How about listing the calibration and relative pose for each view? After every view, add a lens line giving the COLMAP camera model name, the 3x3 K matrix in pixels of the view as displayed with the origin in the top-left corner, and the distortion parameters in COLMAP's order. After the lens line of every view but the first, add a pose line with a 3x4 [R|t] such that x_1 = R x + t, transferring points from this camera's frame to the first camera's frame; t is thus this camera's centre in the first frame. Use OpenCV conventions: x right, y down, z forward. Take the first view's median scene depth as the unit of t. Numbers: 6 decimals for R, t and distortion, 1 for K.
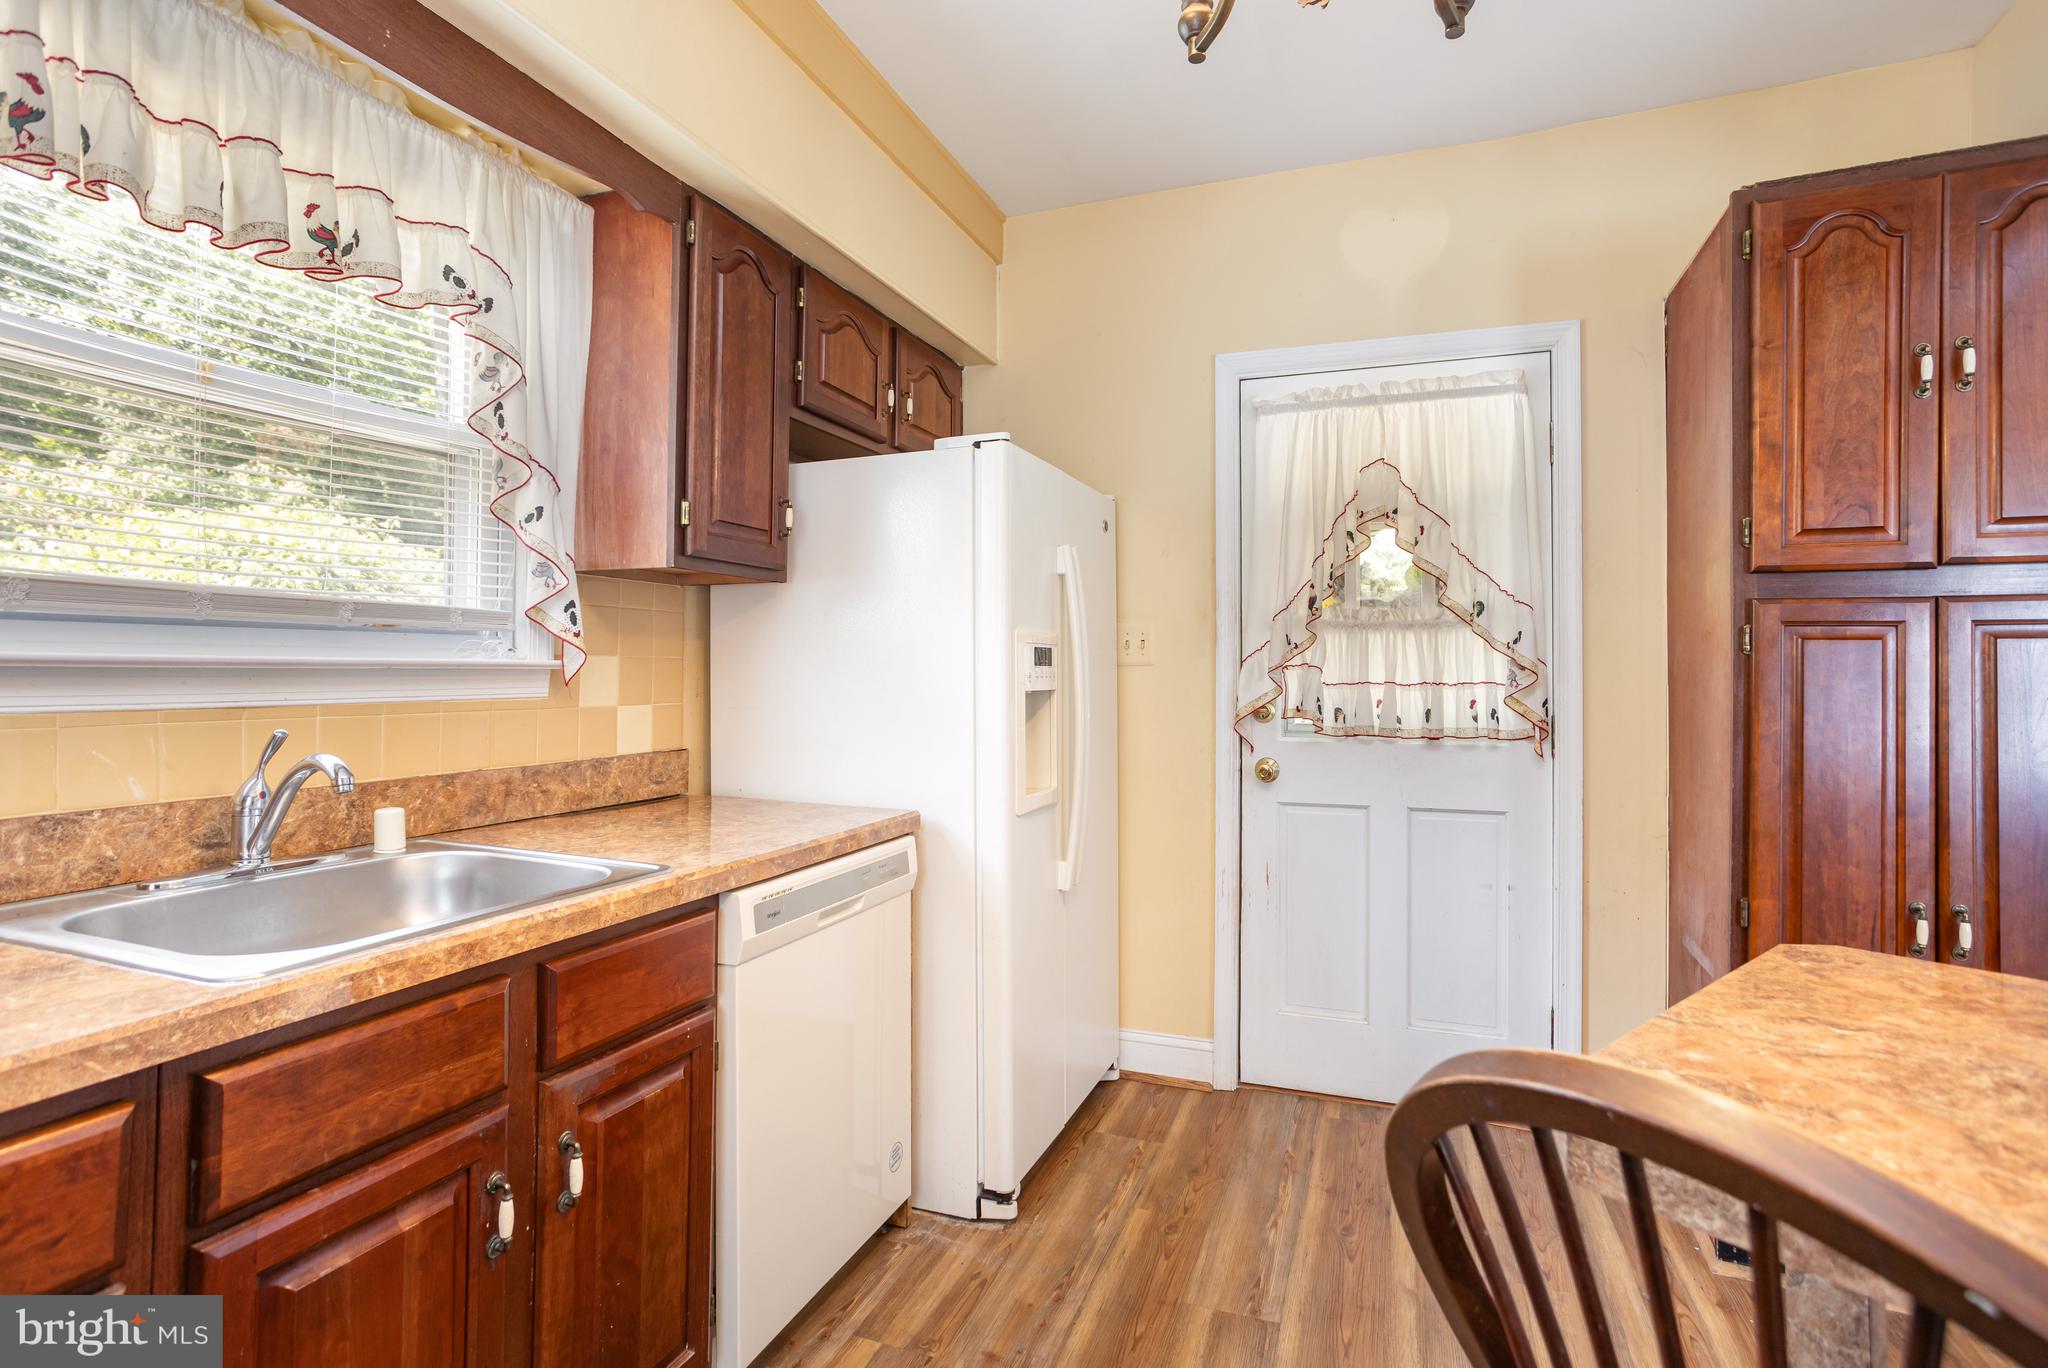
lens RADIAL K [[1008.1, 0, 1020.9], [0, 1008.1, 663.5], [0, 0, 1]] dist [-0.049751, 0.035520]
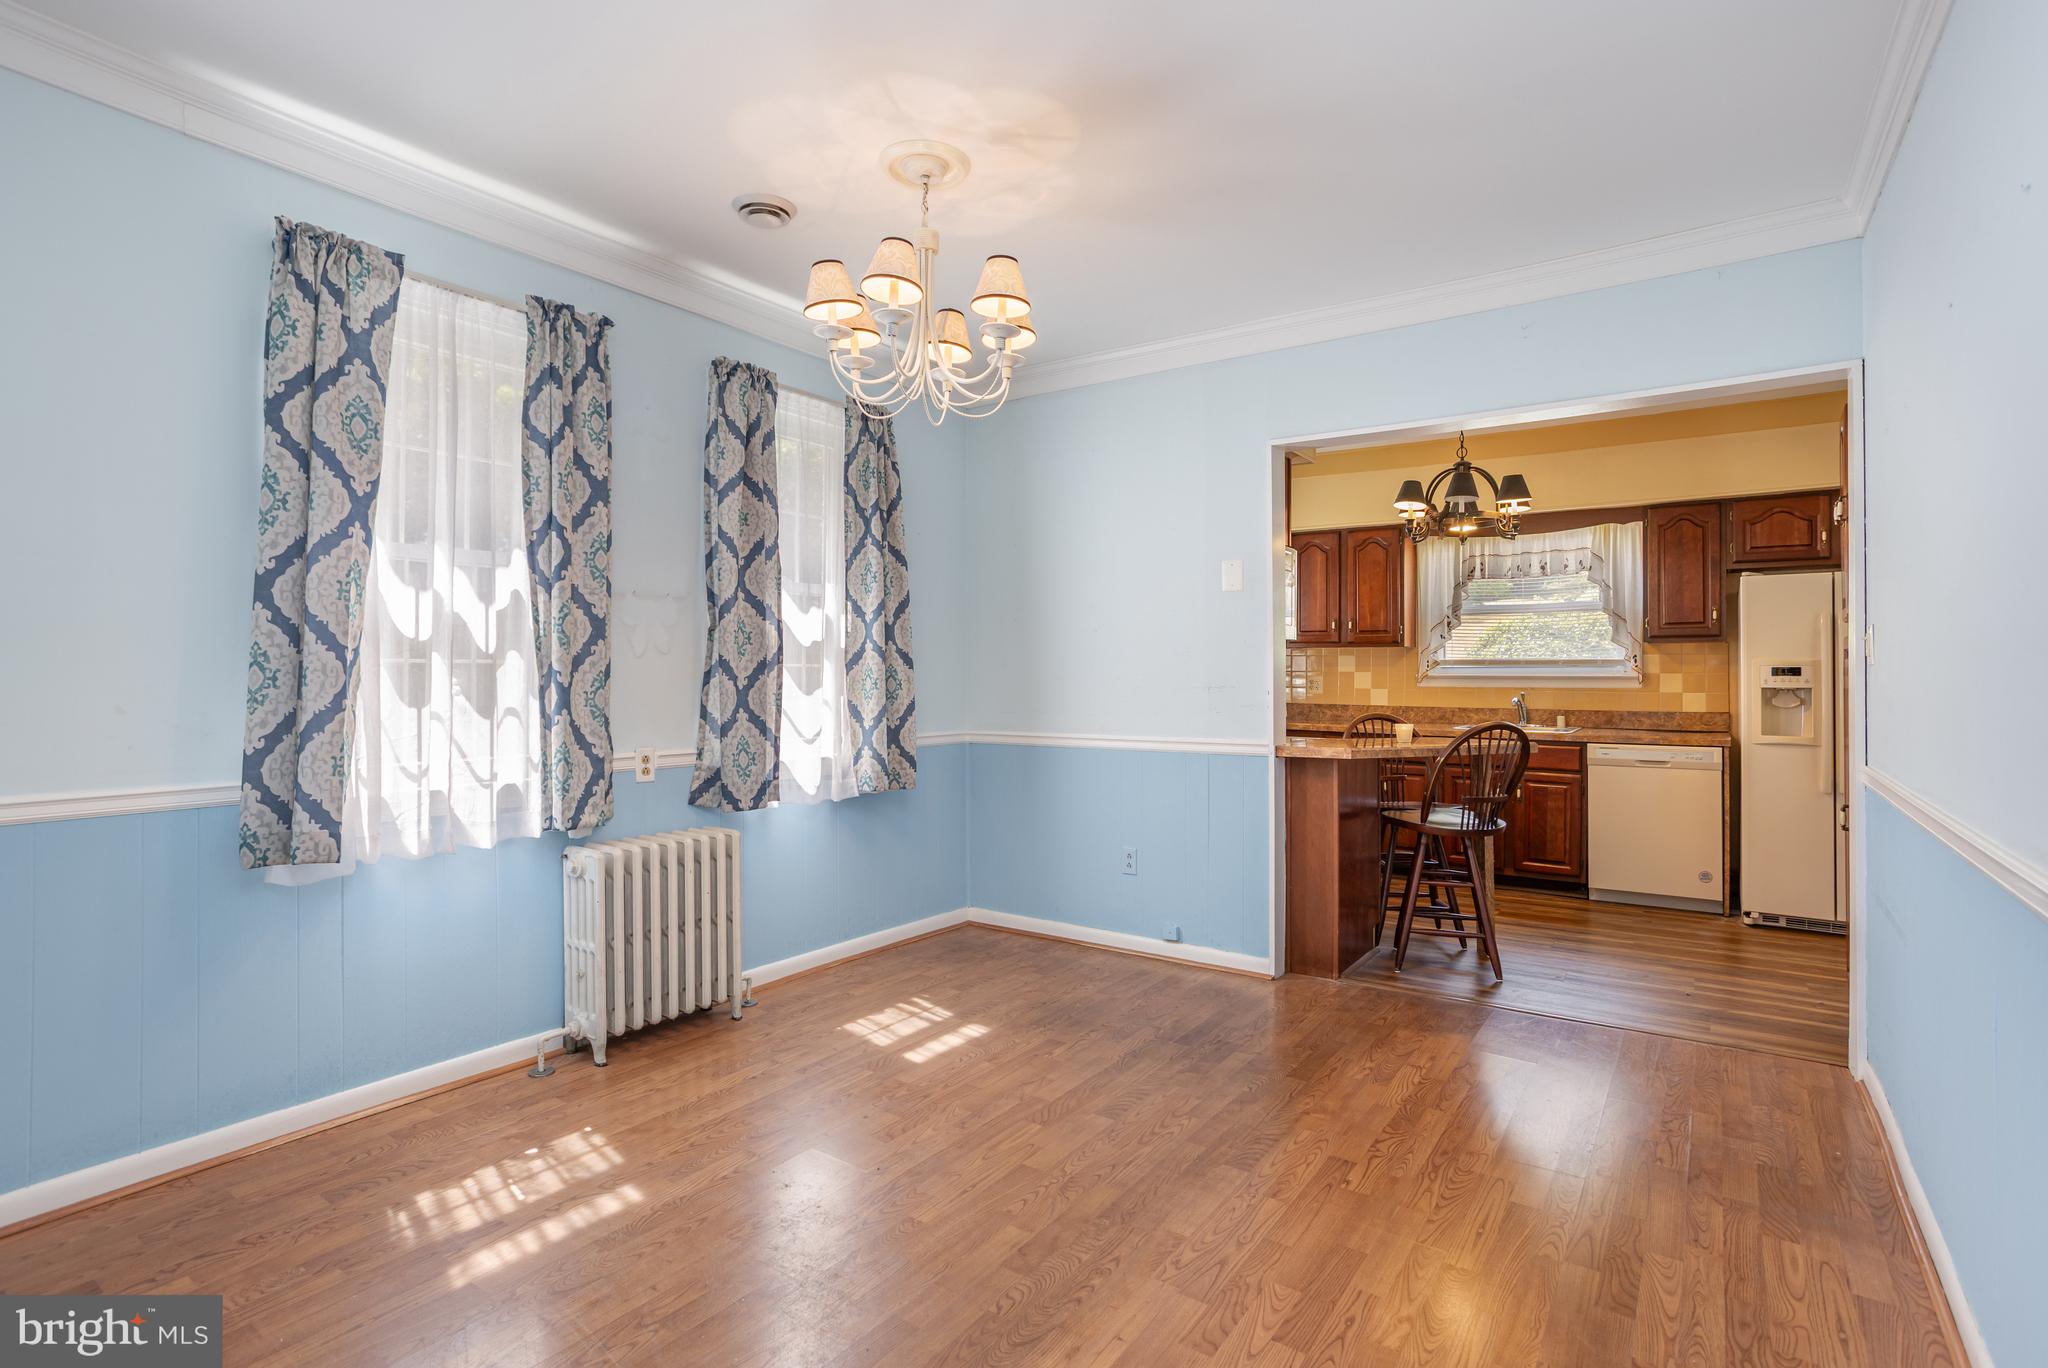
lens RADIAL K [[1008.1, 0, 1020.9], [0, 1008.1, 663.5], [0, 0, 1]] dist [-0.049751, 0.035520]
pose [[-0.247041, -0.015377, -0.968883, 2.904595], [0.006413, 0.999826, -0.017503, 0.002836], [0.968984, -0.010537, -0.246900, -0.015518]]
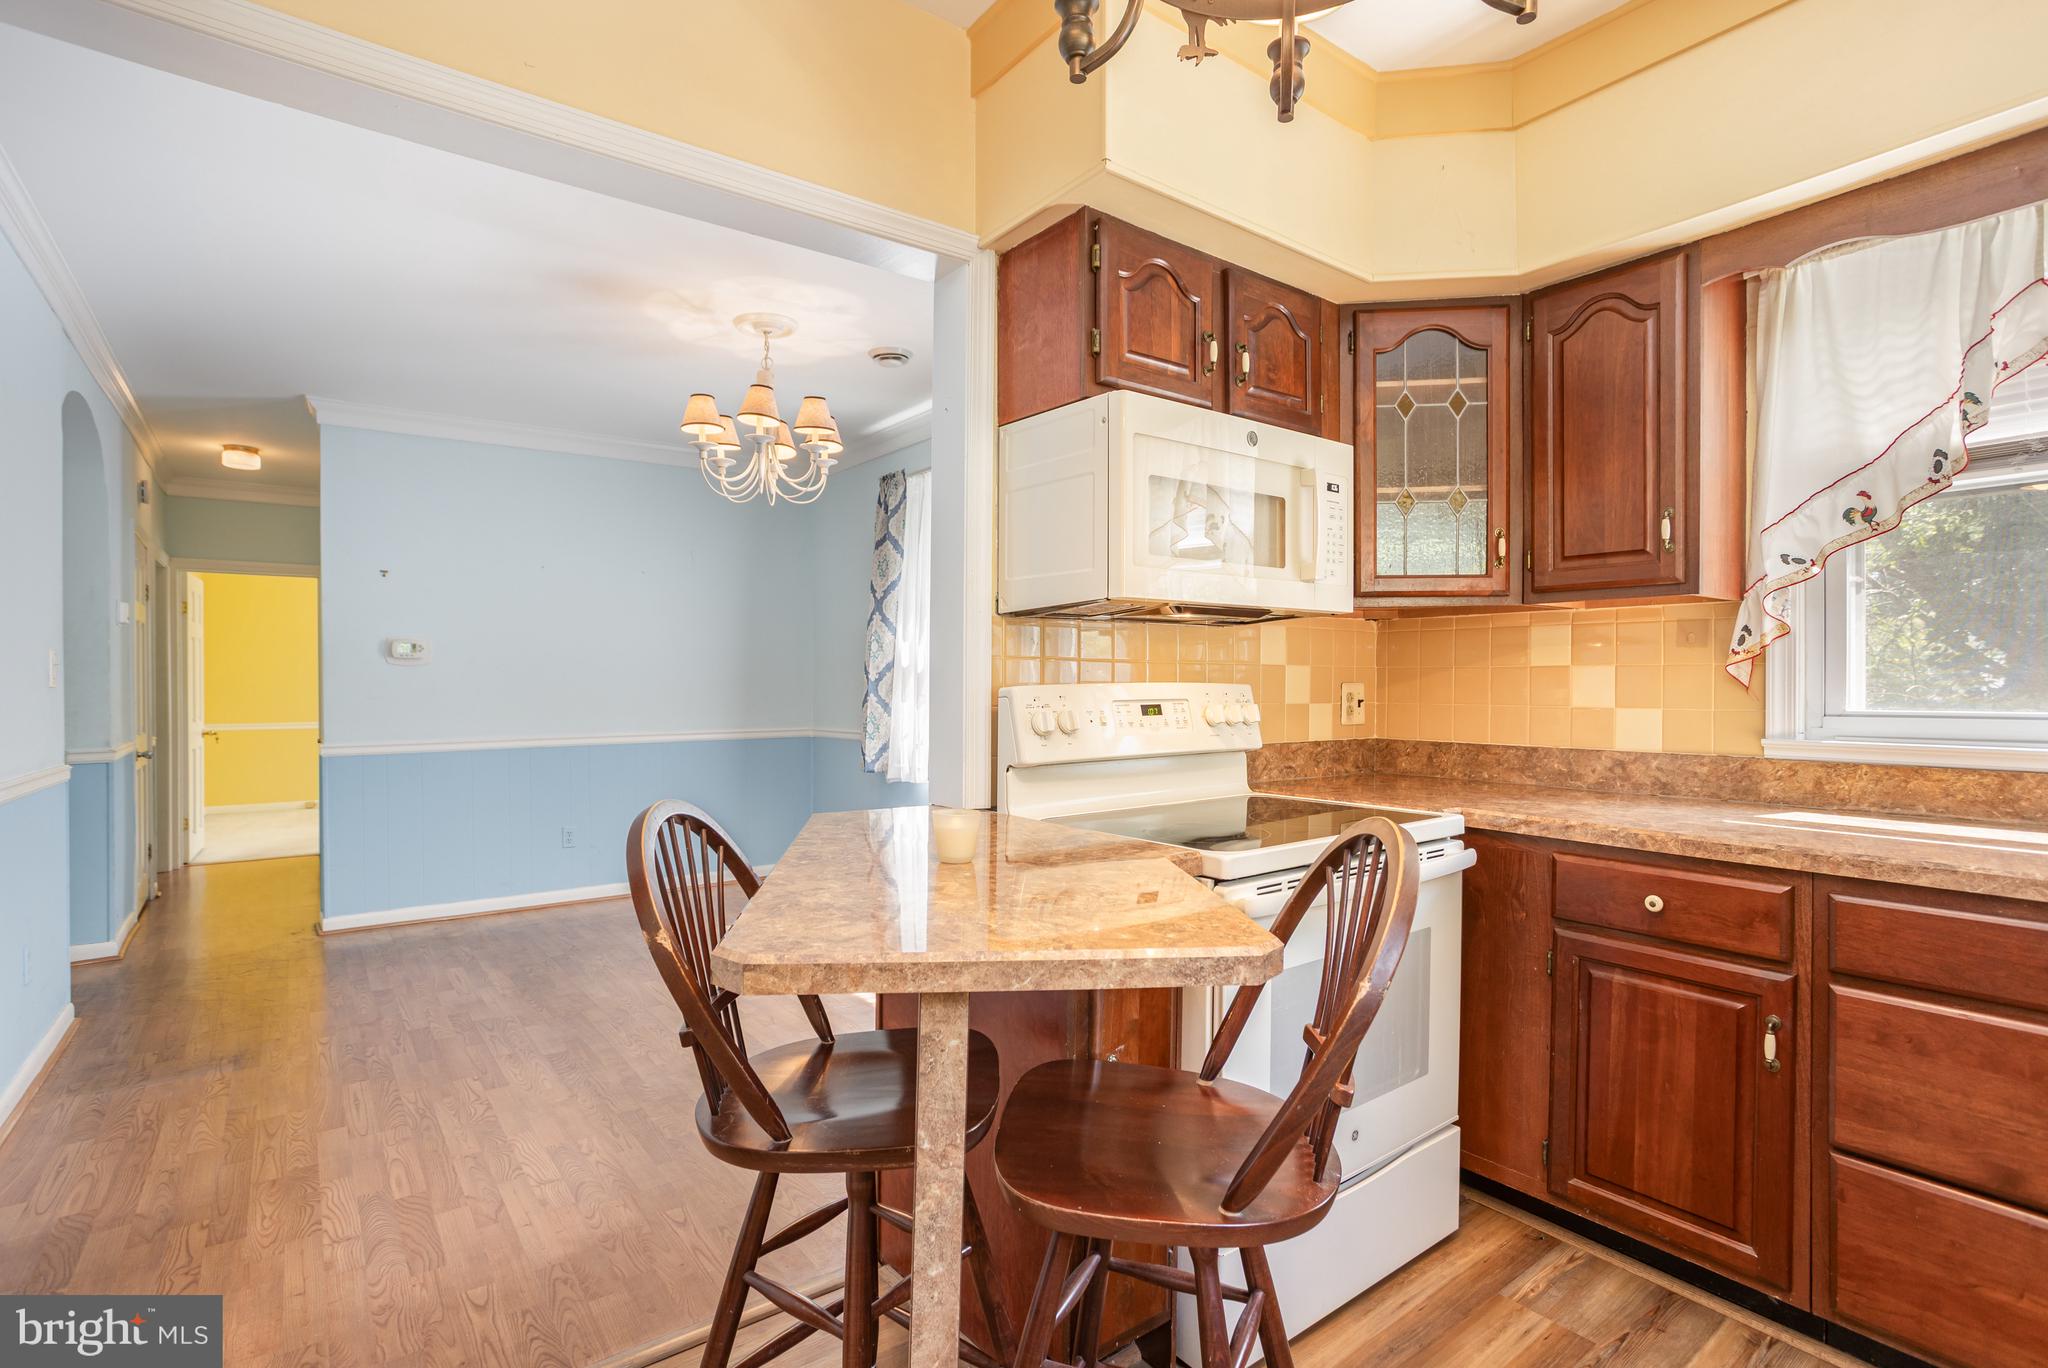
lens RADIAL K [[998.2, 0, 1007.0], [0, 998.2, 690.5], [0, 0, 1]] dist [-0.038903, 0.035313]
pose [[-0.833124, -0.010633, 0.552984, 0.007812], [-0.011132, 0.999935, 0.002455, 0.012179], [-0.552974, -0.004110, -0.833188, 0.937090]]
